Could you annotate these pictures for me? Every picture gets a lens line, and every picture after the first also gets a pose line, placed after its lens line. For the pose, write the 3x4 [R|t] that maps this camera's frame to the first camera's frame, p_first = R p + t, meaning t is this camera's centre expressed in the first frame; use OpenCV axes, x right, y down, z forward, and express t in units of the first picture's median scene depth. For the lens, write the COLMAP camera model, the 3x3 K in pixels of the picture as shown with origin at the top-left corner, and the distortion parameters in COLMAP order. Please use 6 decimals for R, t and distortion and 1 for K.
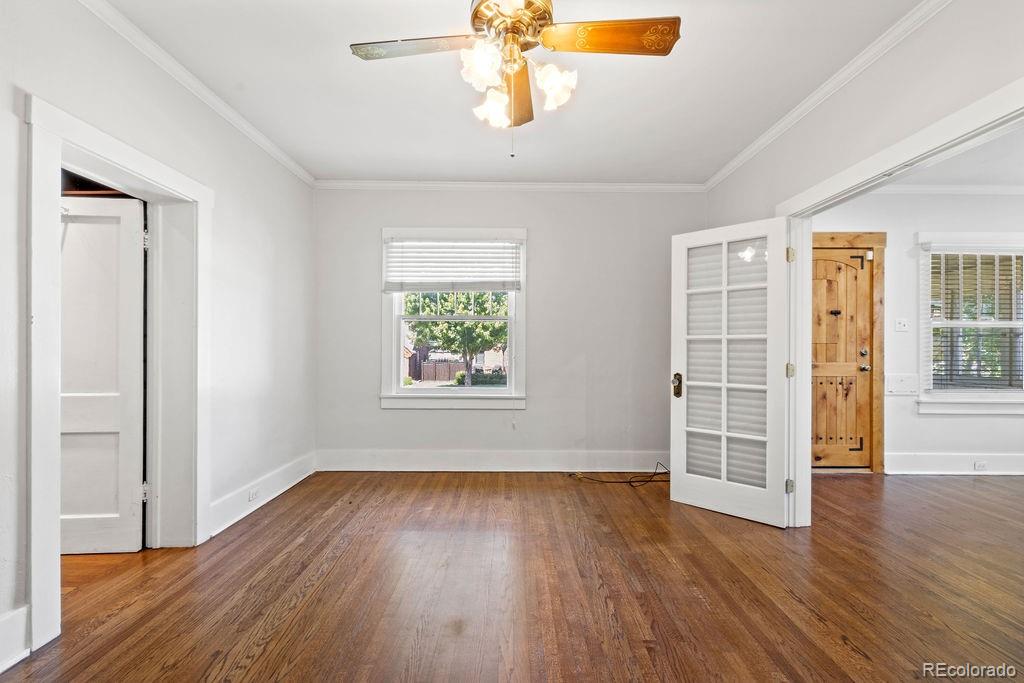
lens RADIAL K [[435.2, 0, 508.2], [0, 435.2, 347.5], [0, 0, 1]] dist [-0.001755, 0.001115]
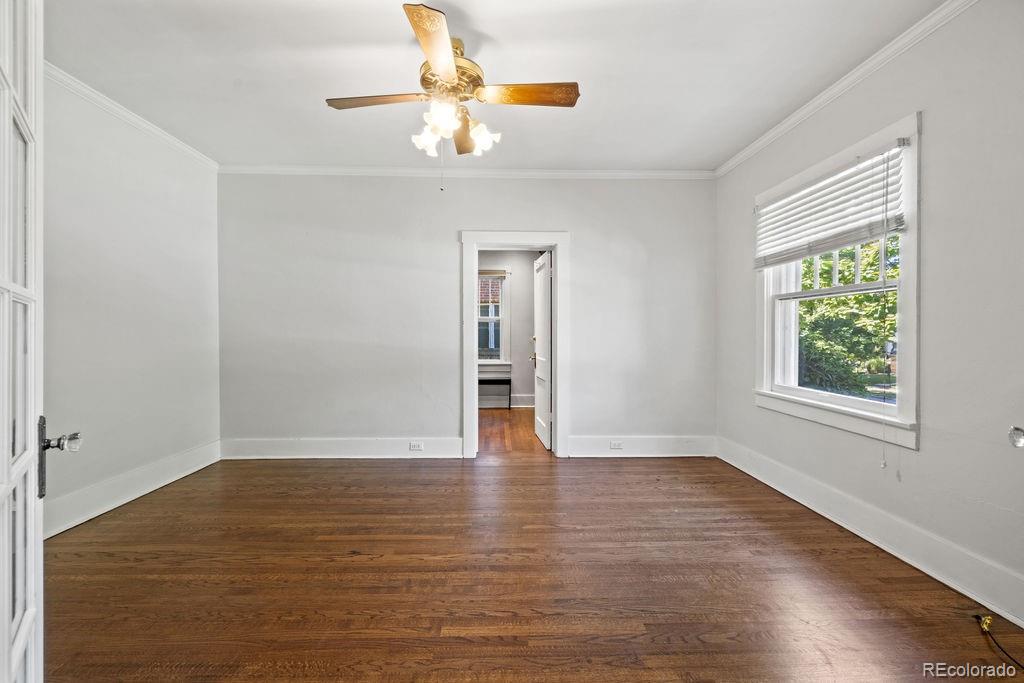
lens RADIAL K [[435.2, 0, 513.2], [0, 435.2, 340.5], [0, 0, 1]] dist [-0.001755, 0.001115]
pose [[0.042243, 0.010567, -0.999052, 0.555727], [-0.005369, 0.999932, 0.010349, 0.004378], [0.999093, 0.004927, 0.042296, 0.480482]]
